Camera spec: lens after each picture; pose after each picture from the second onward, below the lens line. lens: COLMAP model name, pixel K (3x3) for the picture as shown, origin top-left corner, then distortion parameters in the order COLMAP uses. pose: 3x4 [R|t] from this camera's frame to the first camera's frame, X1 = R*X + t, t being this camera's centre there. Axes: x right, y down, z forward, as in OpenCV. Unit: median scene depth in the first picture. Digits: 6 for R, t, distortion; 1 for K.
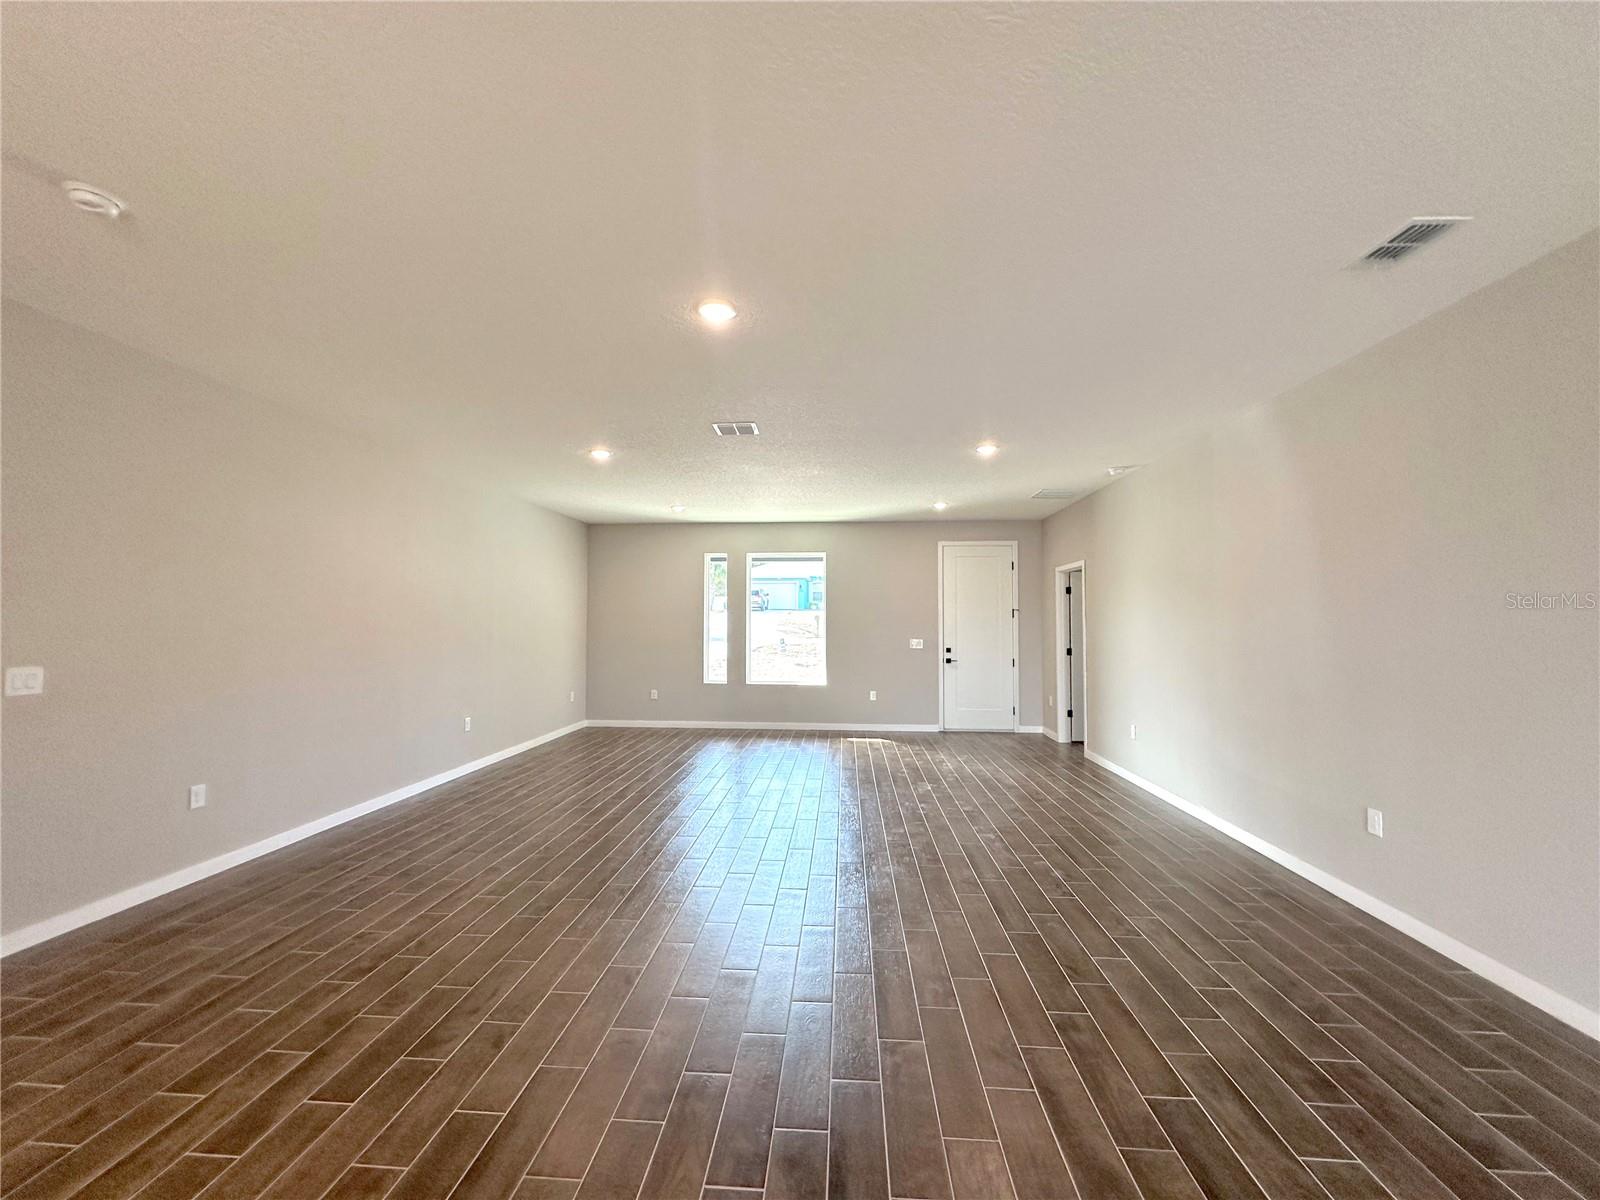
lens RADIAL K [[641.2, 0, 798.5], [0, 641.2, 598.9], [0, 0, 1]] dist [-0.003227, 0.001828]
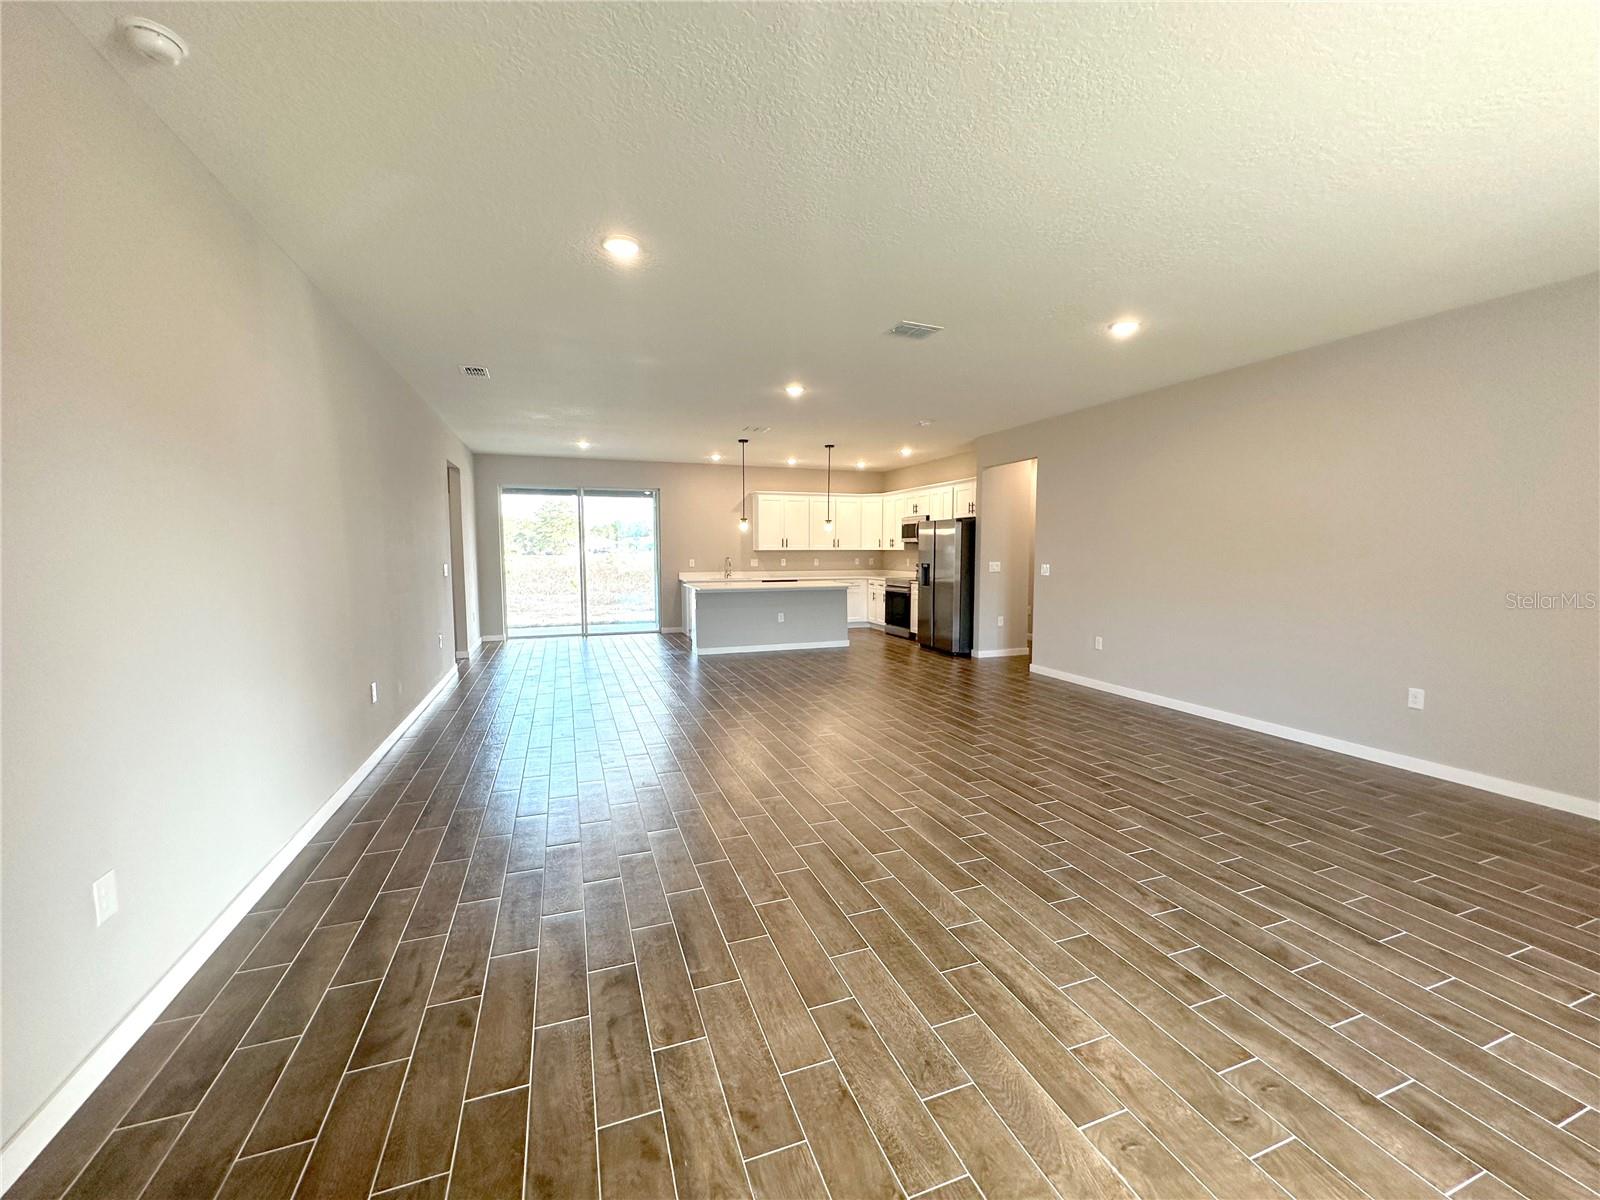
lens RADIAL K [[641.2, 0, 803.2], [0, 641.2, 583.3], [0, 0, 1]] dist [-0.003227, 0.001828]
pose [[-0.912020, 0.021721, -0.409569, 0.315265], [0.016340, 0.999728, 0.016633, 0.057463], [0.409819, 0.008477, -0.912127, 1.336846]]
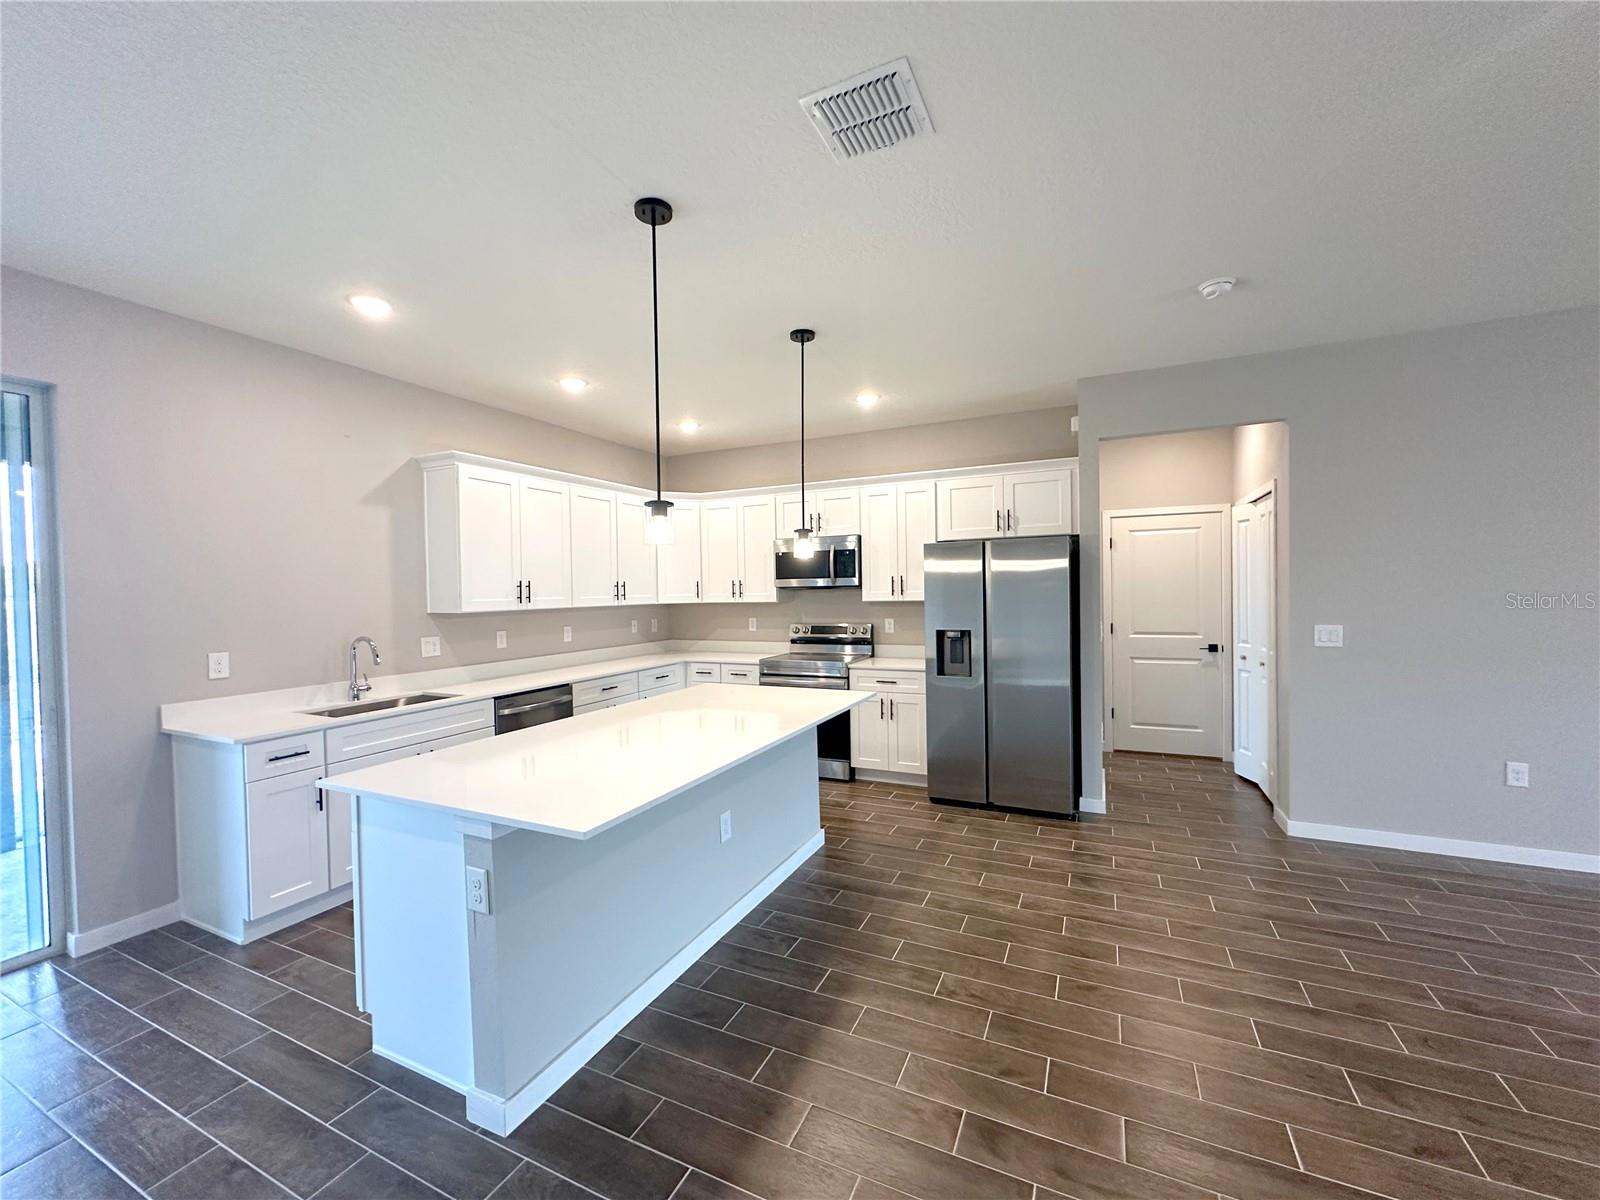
lens RADIAL K [[641.2, 0, 803.3], [0, 641.2, 603.6], [0, 0, 1]] dist [-0.003227, 0.001828]
pose [[-0.360889, 0.026009, -0.932246, 0.177353], [0.053983, 0.998518, 0.006960, -0.001752], [0.931045, -0.047813, -0.361758, 0.221976]]
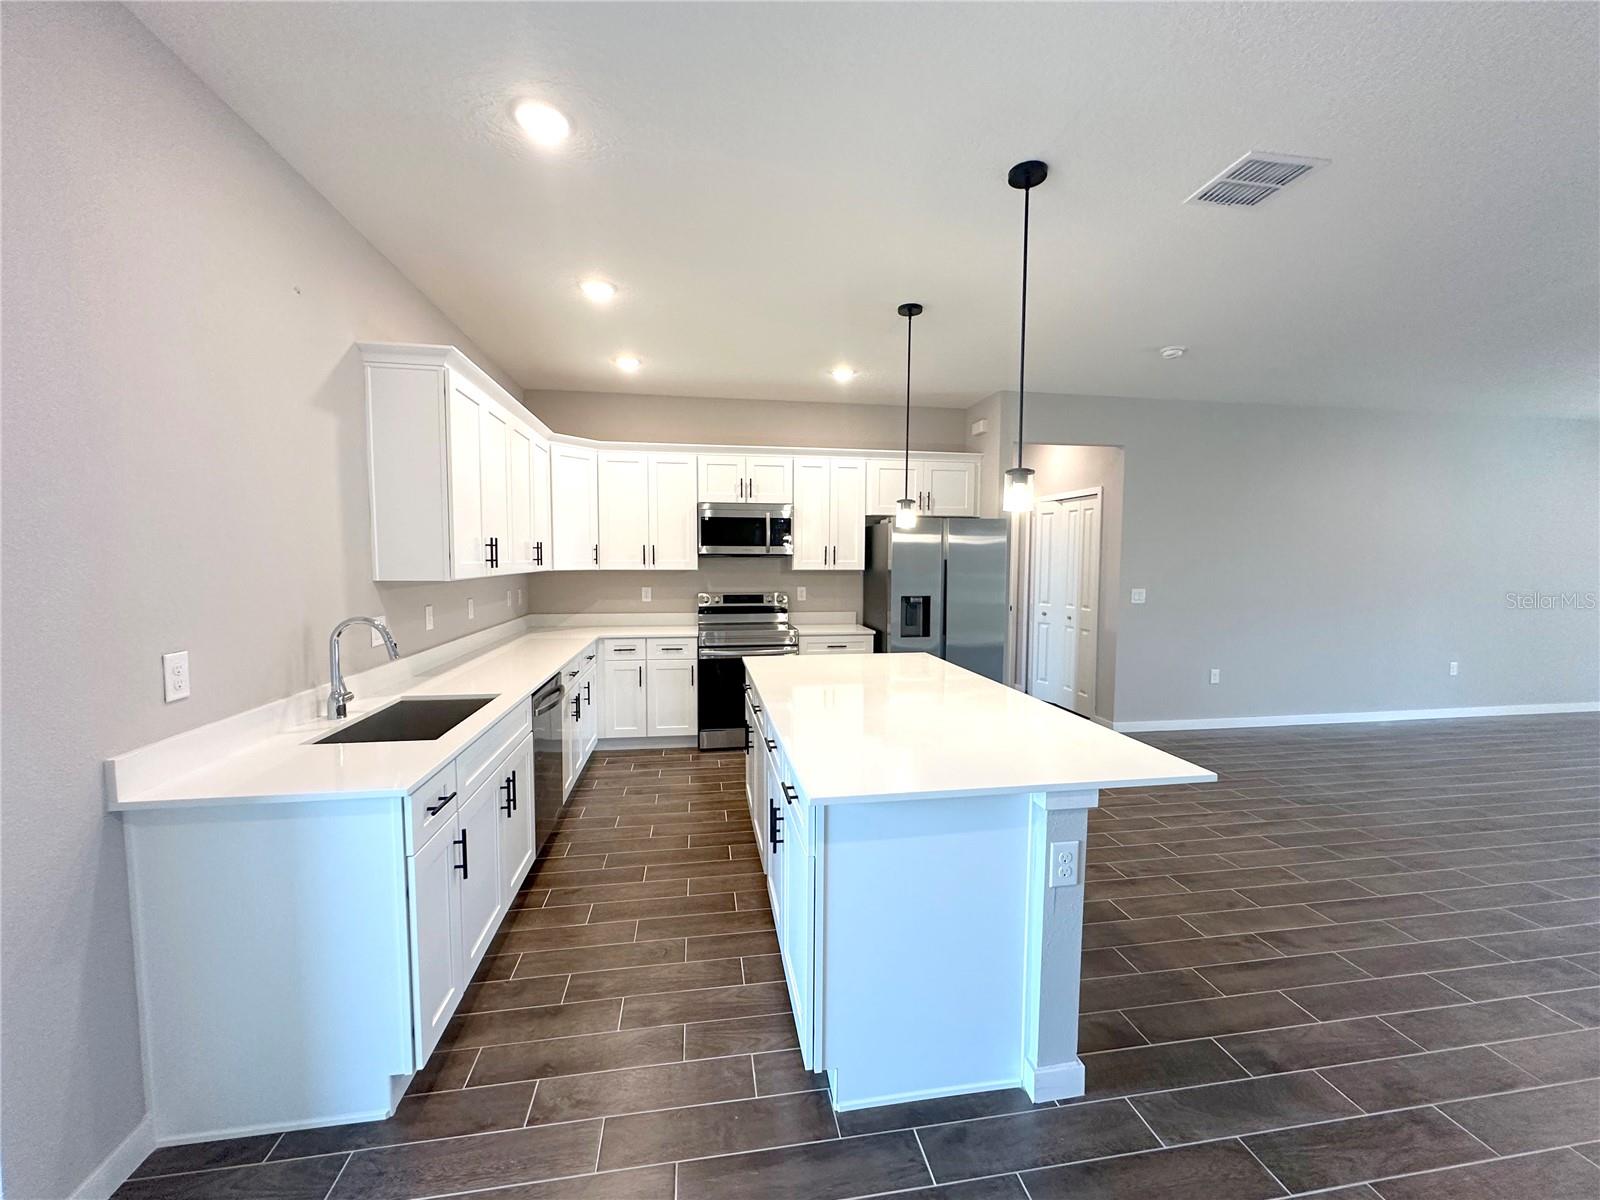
lens RADIAL K [[641.2, 0, 801.0], [0, 641.2, 601.3], [0, 0, 1]] dist [-0.003227, 0.001828]
pose [[0.233085, 0.065939, -0.970218, 0.201336], [0.034028, 0.996534, 0.075903, -0.017684], [0.971861, -0.050706, 0.230034, -0.202075]]
